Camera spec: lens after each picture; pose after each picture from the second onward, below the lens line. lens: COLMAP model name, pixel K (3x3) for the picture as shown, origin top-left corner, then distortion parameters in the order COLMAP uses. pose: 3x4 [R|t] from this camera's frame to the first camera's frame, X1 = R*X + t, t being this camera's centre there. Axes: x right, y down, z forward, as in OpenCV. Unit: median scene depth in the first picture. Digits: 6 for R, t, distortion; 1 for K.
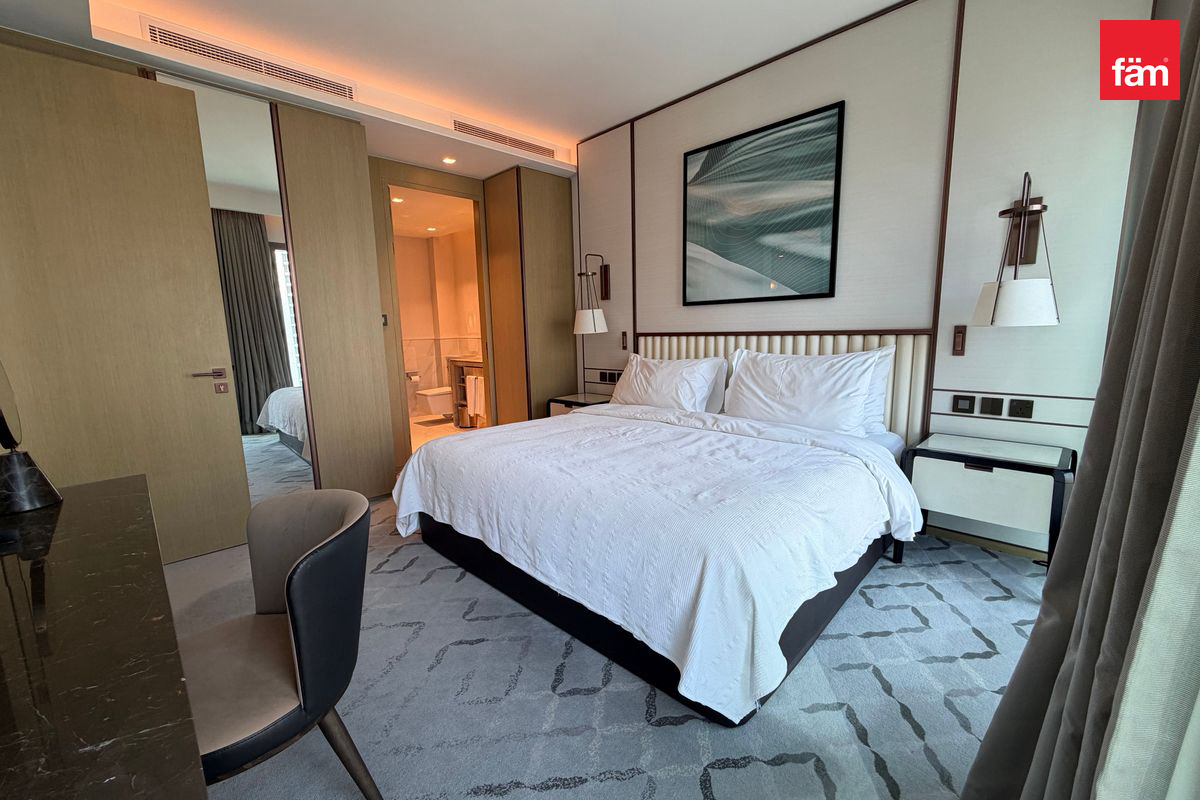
lens RADIAL K [[477.5, 0, 594.5], [0, 477.5, 402.6], [0, 0, 1]] dist [-0.002467, 0.001786]
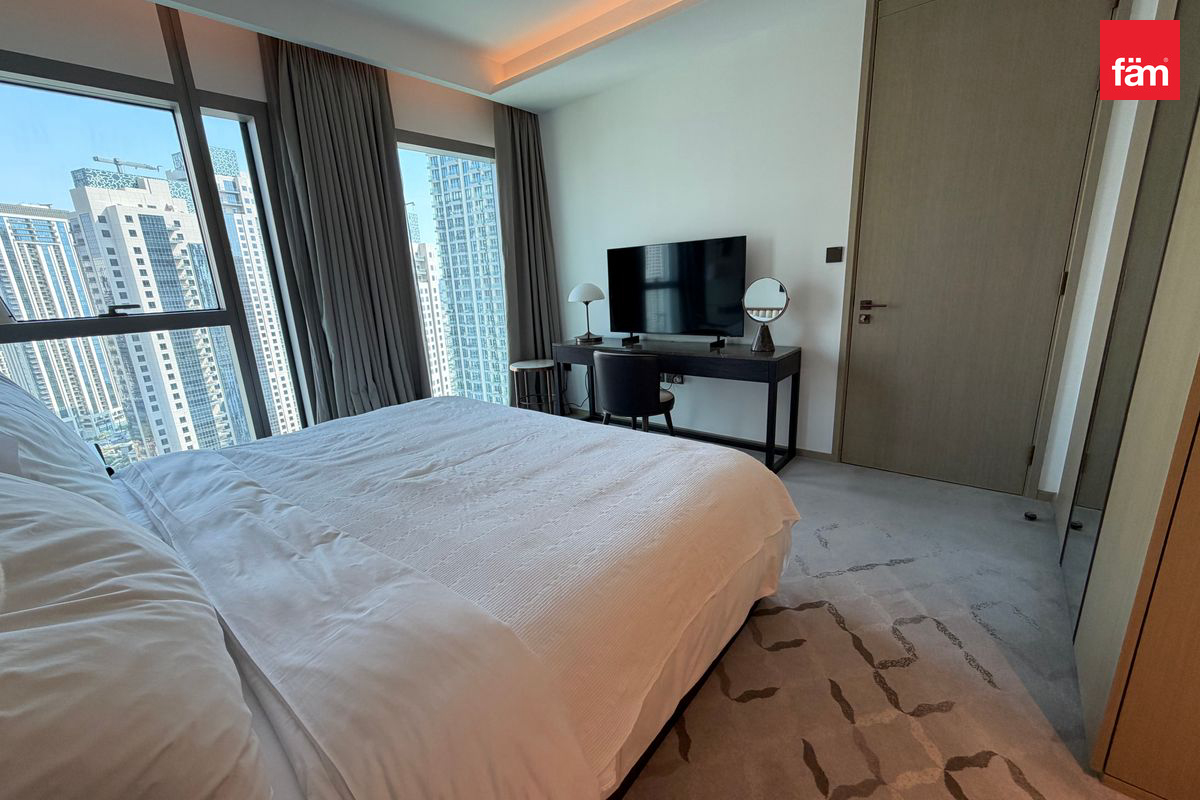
lens RADIAL K [[477.5, 0, 594.5], [0, 477.5, 398.3], [0, 0, 1]] dist [-0.002467, 0.001786]
pose [[-0.993157, 0.089737, -0.074743, -0.102948], [0.053723, 0.919299, 0.389875, -0.233109], [0.103697, 0.383192, -0.917830, 1.455263]]
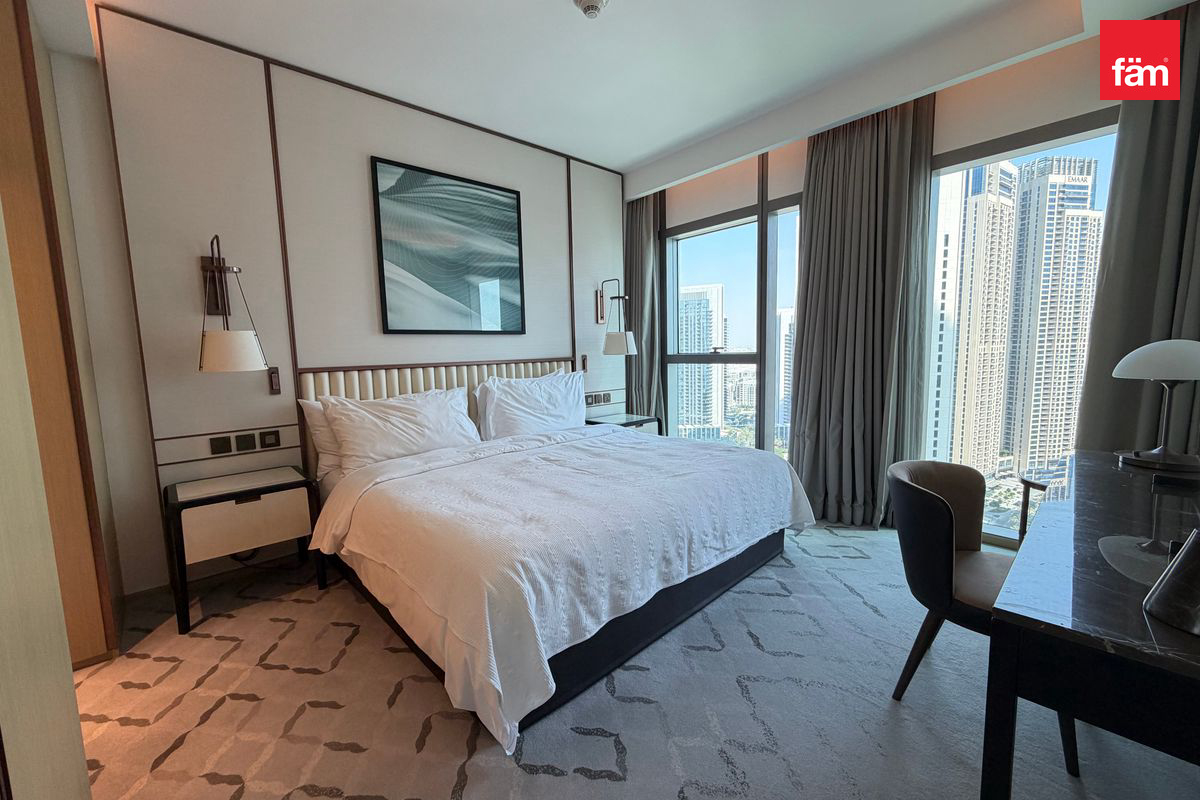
lens RADIAL K [[477.5, 0, 599.9], [0, 477.5, 402.9], [0, 0, 1]] dist [-0.002467, 0.001786]
pose [[0.028220, -0.088634, 0.995664, -0.841868], [0.180265, 0.980182, 0.082146, -0.108088], [-0.983213, 0.177165, 0.043638, 0.788638]]
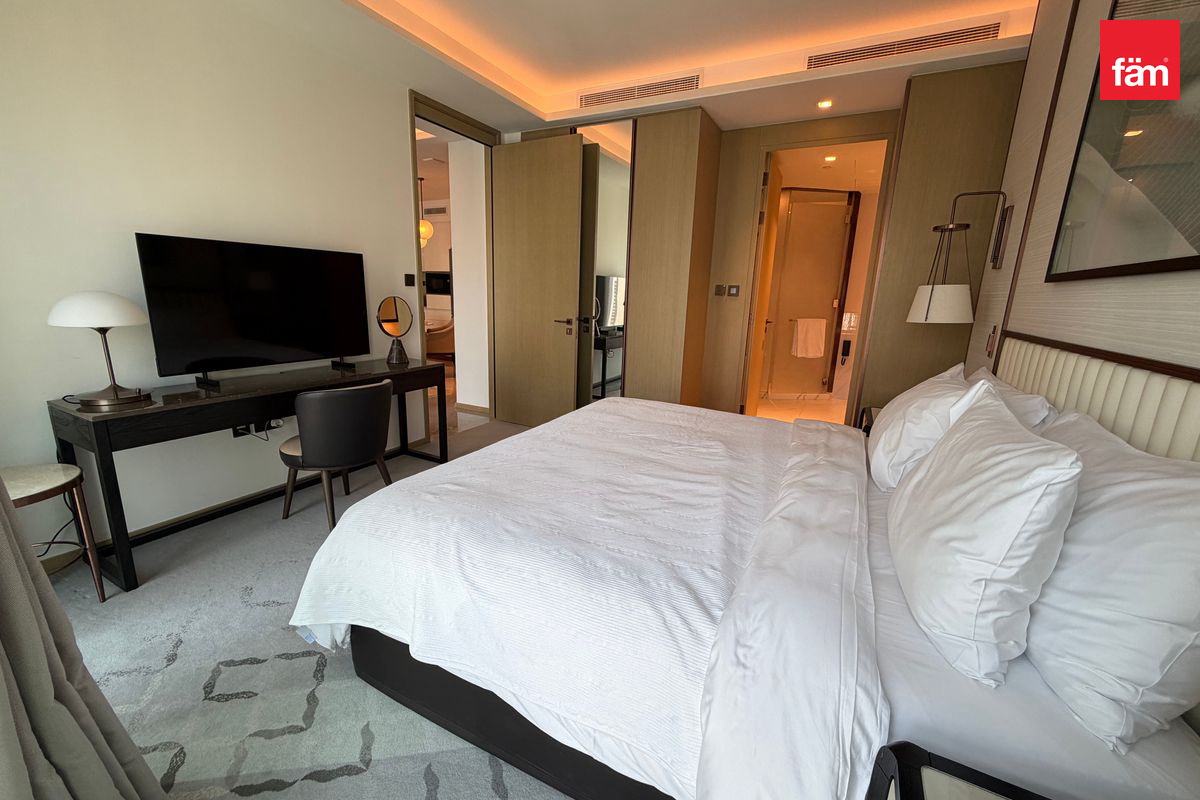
lens RADIAL K [[477.5, 0, 592.5], [0, 477.5, 399.9], [0, 0, 1]] dist [-0.002467, 0.001786]
pose [[0.305089, 0.245100, -0.920243, 0.674452], [-0.186772, 0.962946, 0.194553, -0.123998], [0.933829, 0.112519, 0.339562, 0.539881]]
